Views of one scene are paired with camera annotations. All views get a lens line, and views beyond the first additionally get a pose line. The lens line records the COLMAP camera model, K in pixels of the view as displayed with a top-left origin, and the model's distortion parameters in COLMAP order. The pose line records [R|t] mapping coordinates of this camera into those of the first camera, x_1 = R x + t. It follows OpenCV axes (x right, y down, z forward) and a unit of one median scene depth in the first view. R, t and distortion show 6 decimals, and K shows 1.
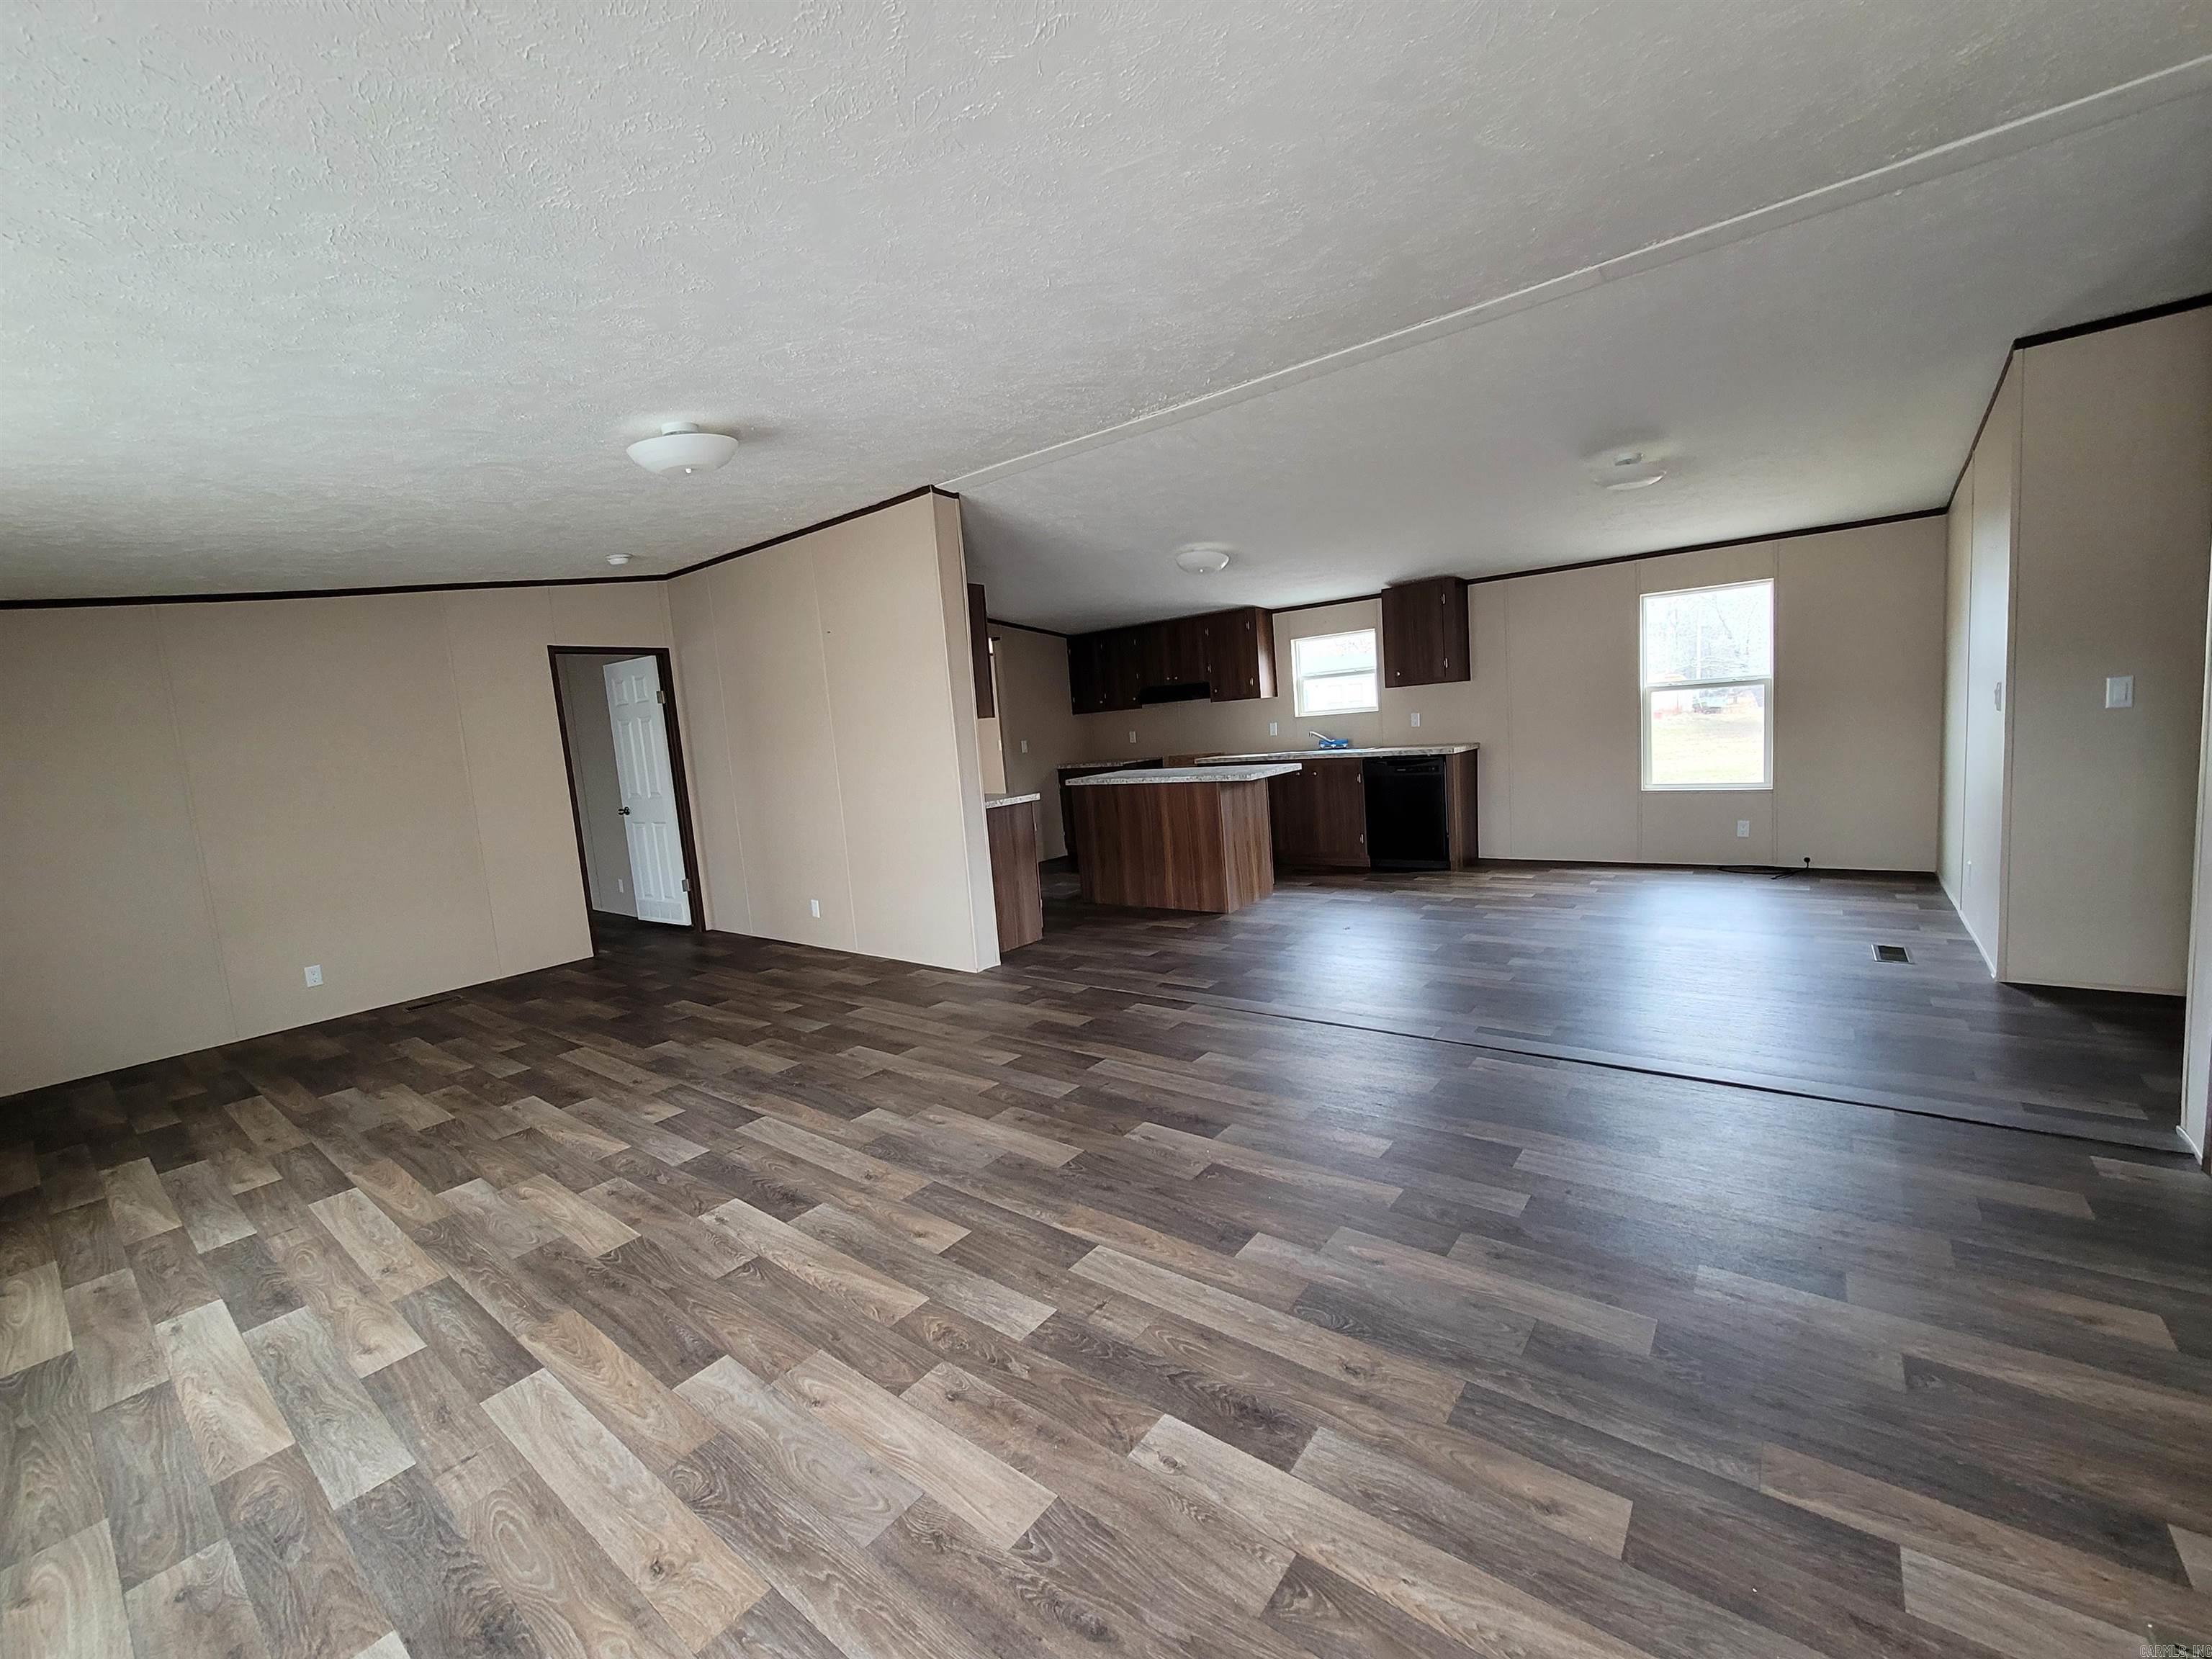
lens RADIAL K [[906.7, 0, 1102.9], [0, 906.7, 822.6], [0, 0, 1]] dist [-0.005566, 0.003477]
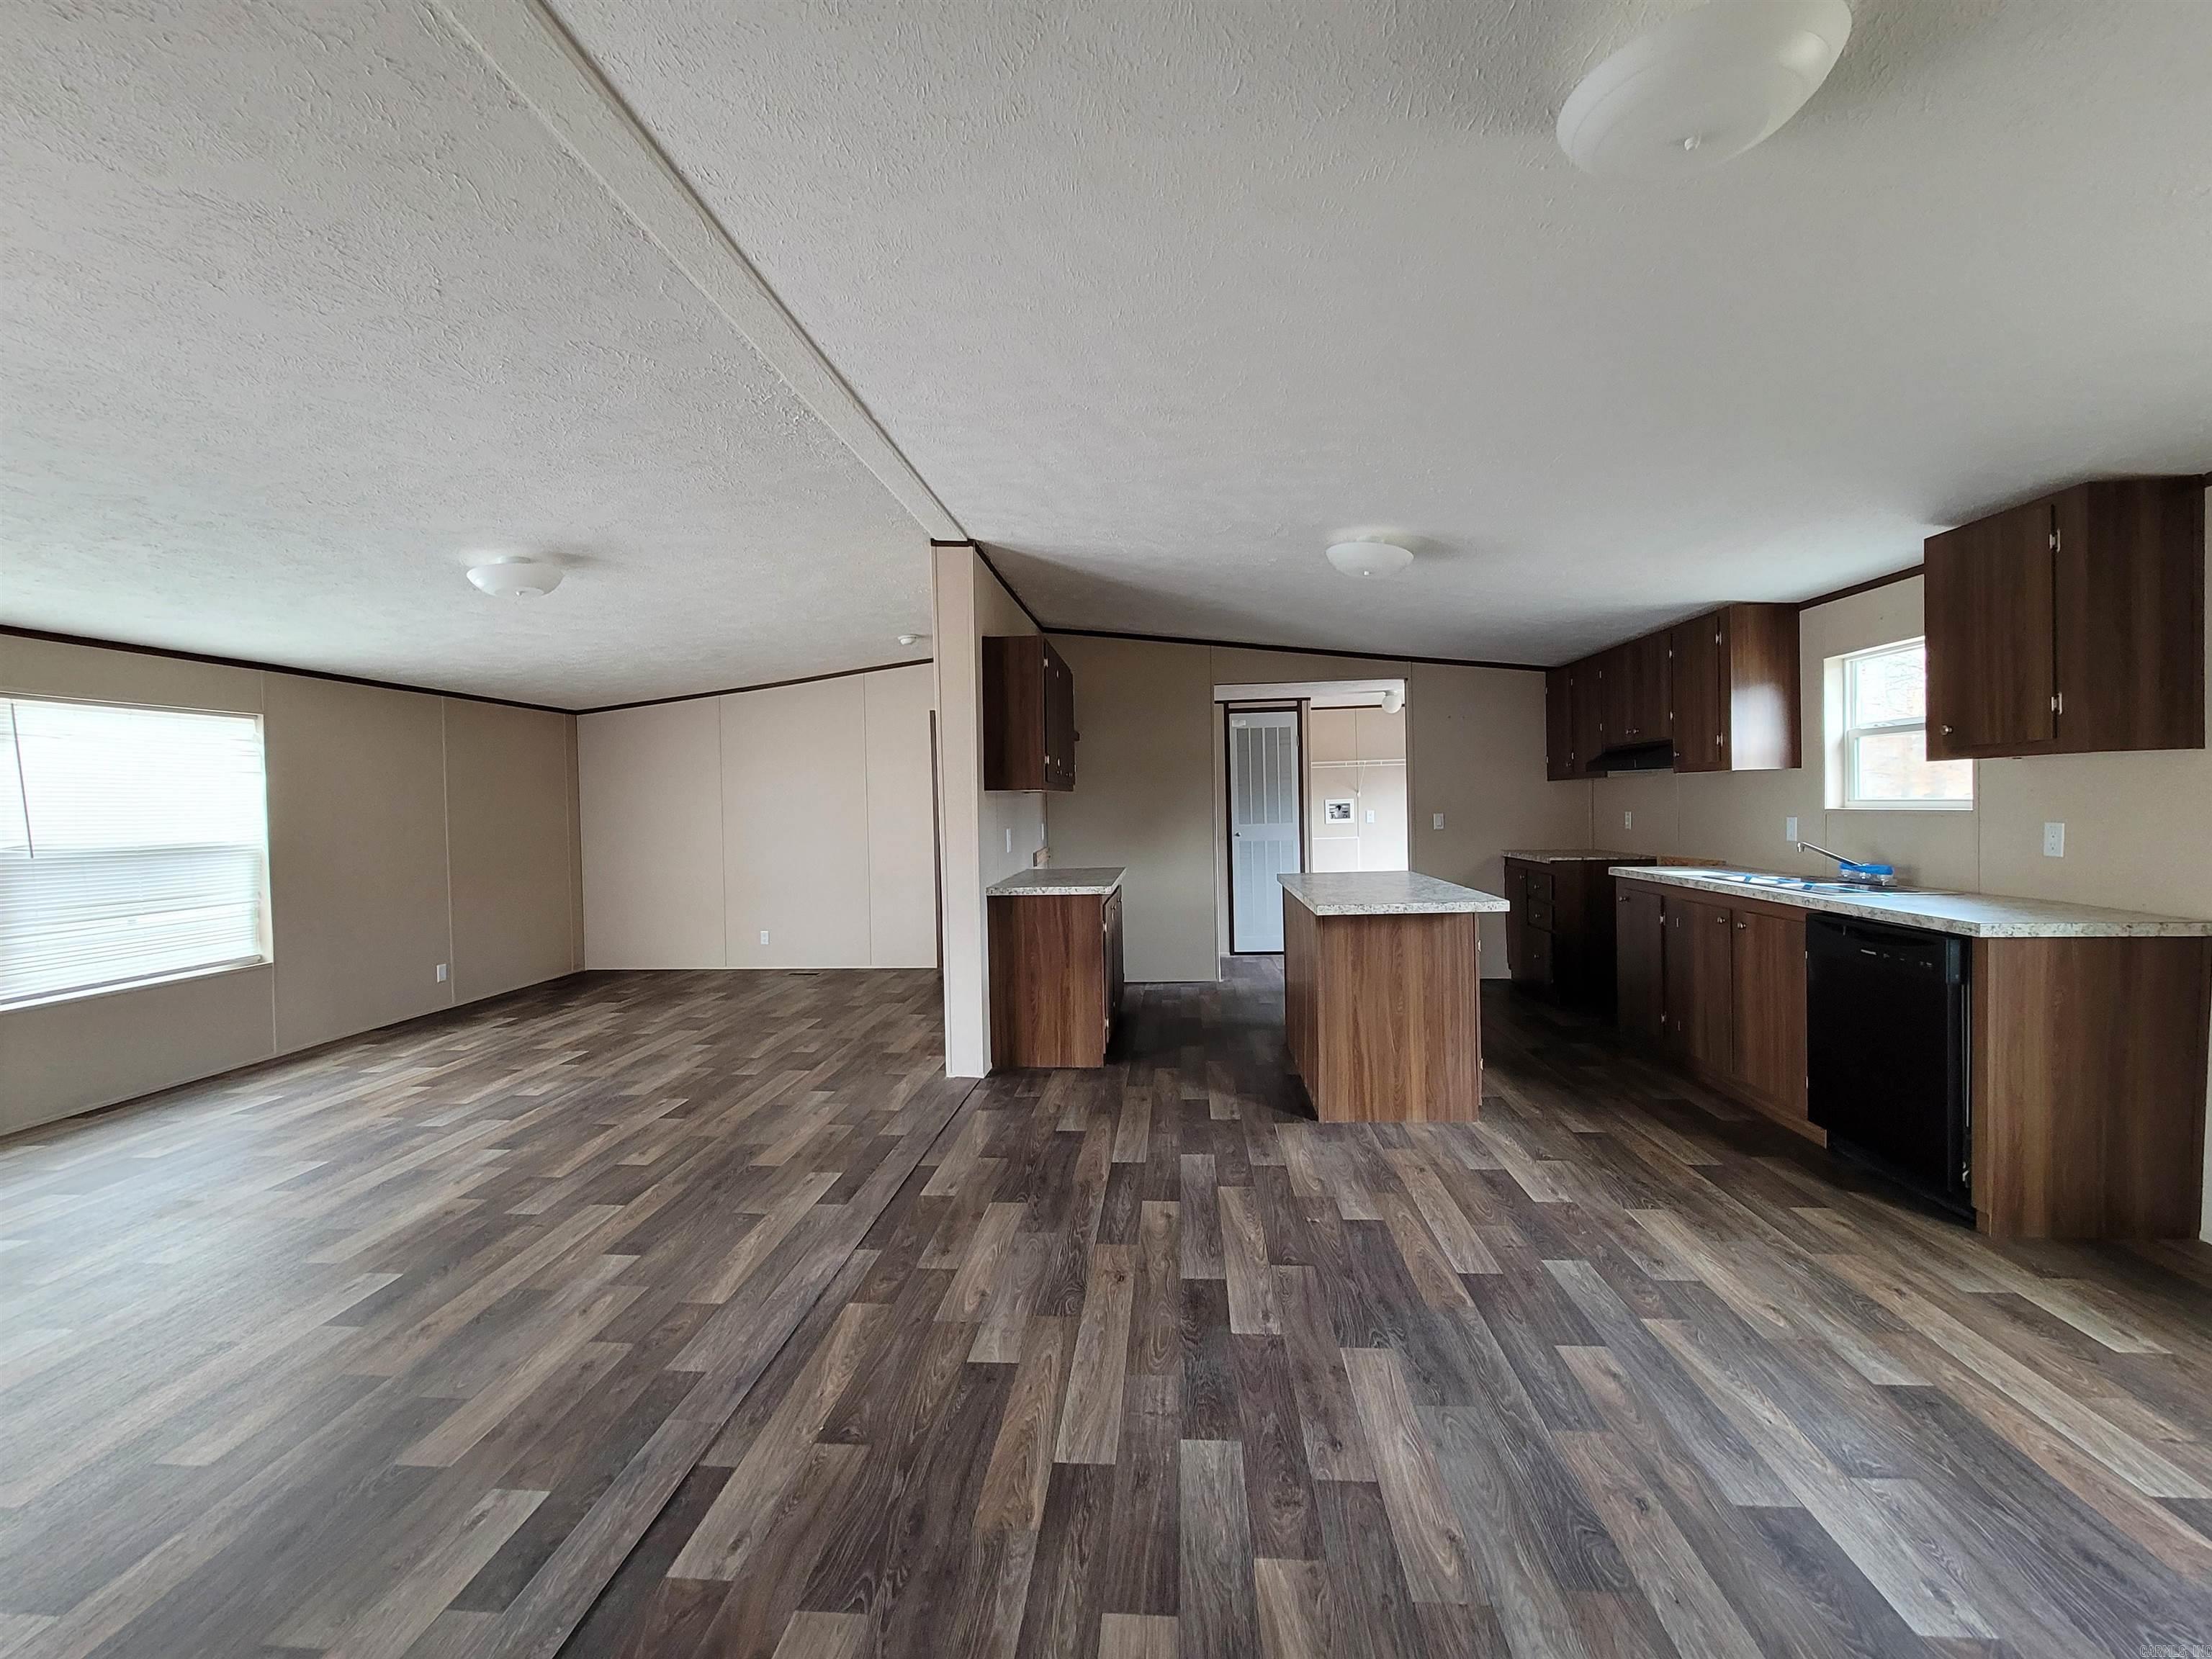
lens RADIAL K [[905.8, 0, 1103.1], [0, 905.8, 823.1], [0, 0, 1]] dist [-0.004483, 0.000031]
pose [[0.548338, 0.086632, -0.831757, 0.724883], [-0.114438, 0.993036, 0.027986, -0.135209], [0.828390, 0.079839, 0.554433, 0.678875]]
